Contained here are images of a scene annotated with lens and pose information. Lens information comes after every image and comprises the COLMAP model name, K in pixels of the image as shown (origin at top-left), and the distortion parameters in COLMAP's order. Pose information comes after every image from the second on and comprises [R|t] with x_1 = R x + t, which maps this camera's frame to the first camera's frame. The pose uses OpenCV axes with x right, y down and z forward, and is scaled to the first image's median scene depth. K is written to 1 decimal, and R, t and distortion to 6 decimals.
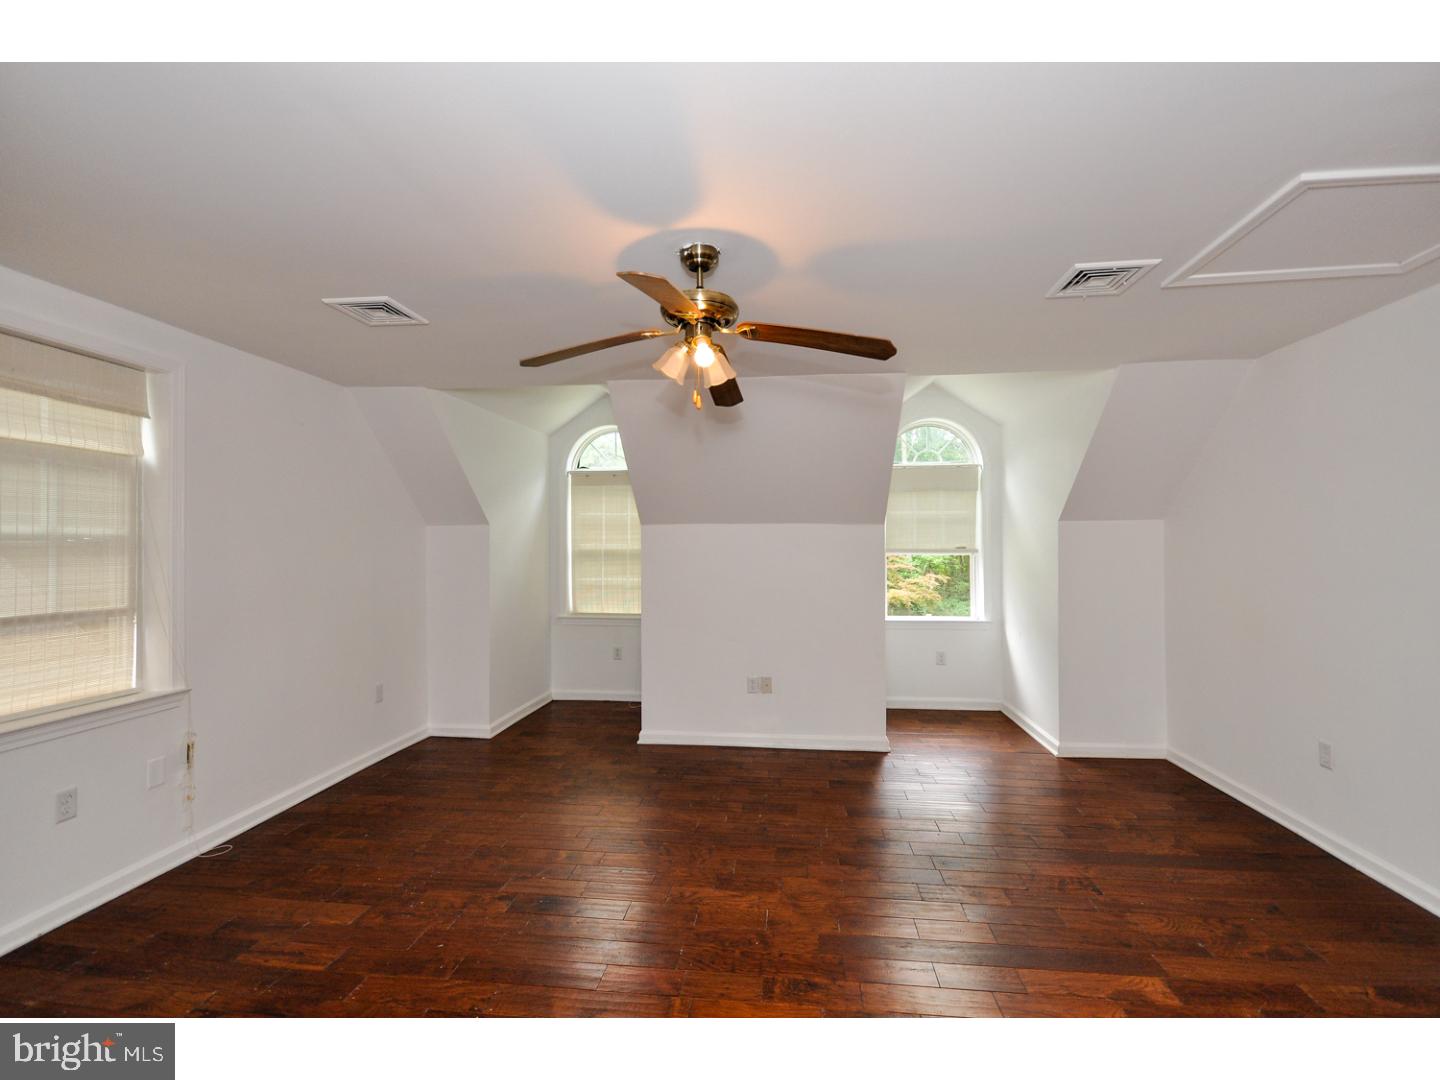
lens RADIAL K [[628.3, 0, 730.1], [0, 628.3, 540.6], [0, 0, 1]] dist [0.028204, -0.014159]
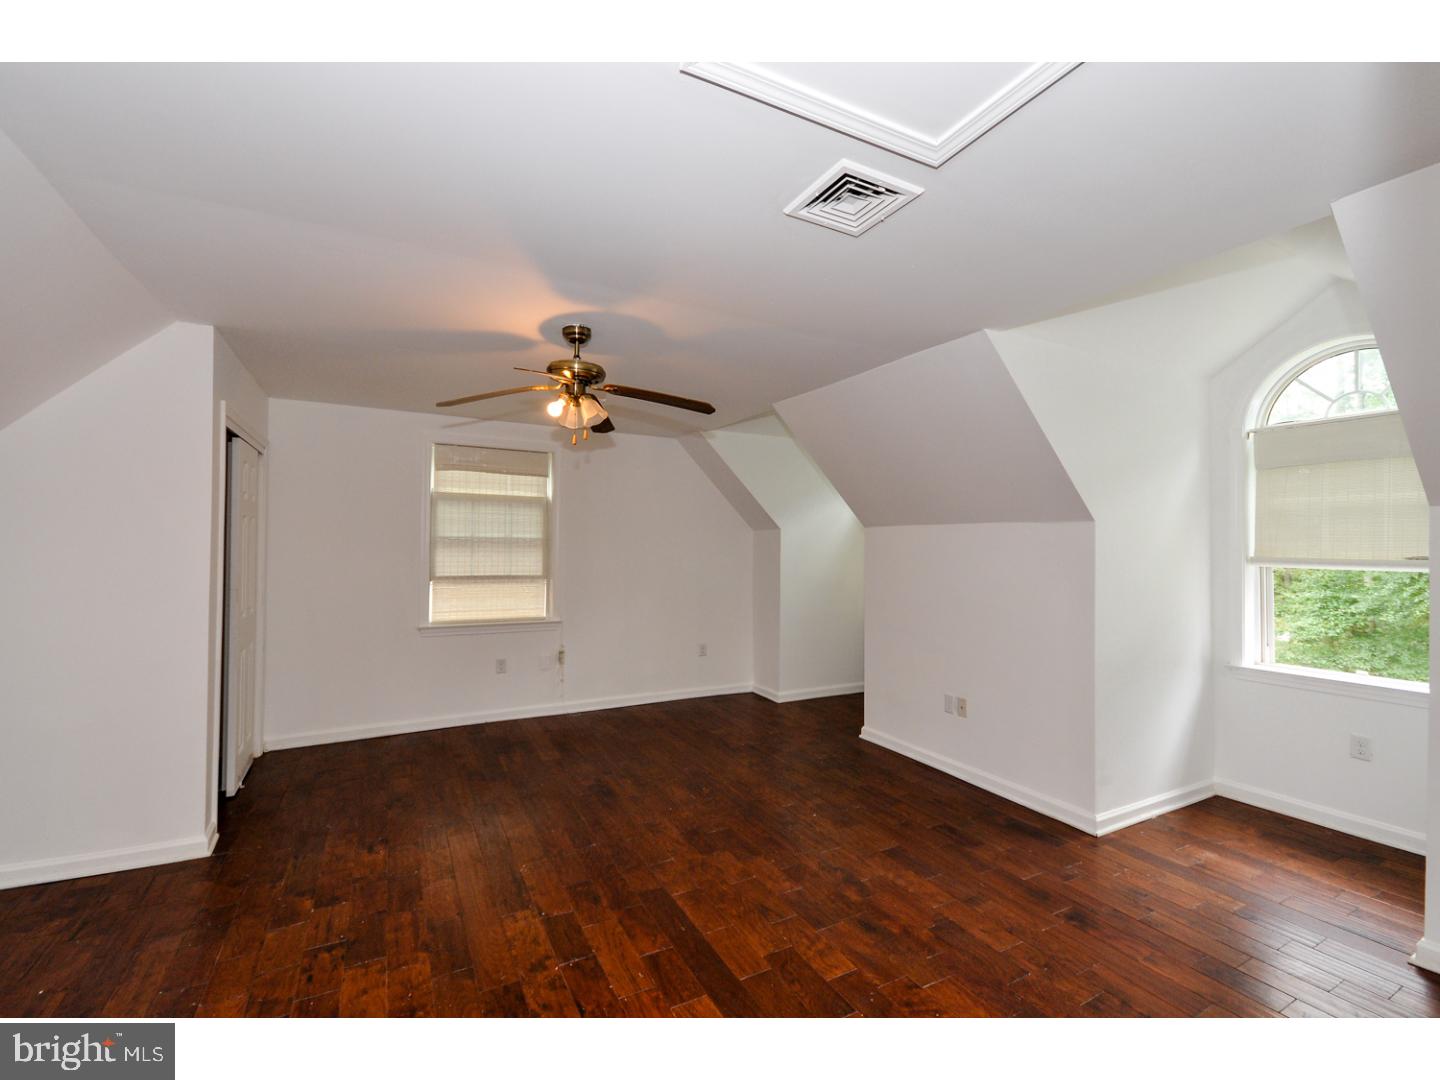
lens RADIAL K [[618.9, 0, 727.6], [0, 618.9, 532.9], [0, 0, 1]] dist [0.008935, -0.000762]
pose [[0.570981, -0.010942, -0.820890, 0.933307], [-0.006535, 0.999819, -0.017872, 0.006470], [0.820937, 0.015569, 0.570807, 0.376247]]
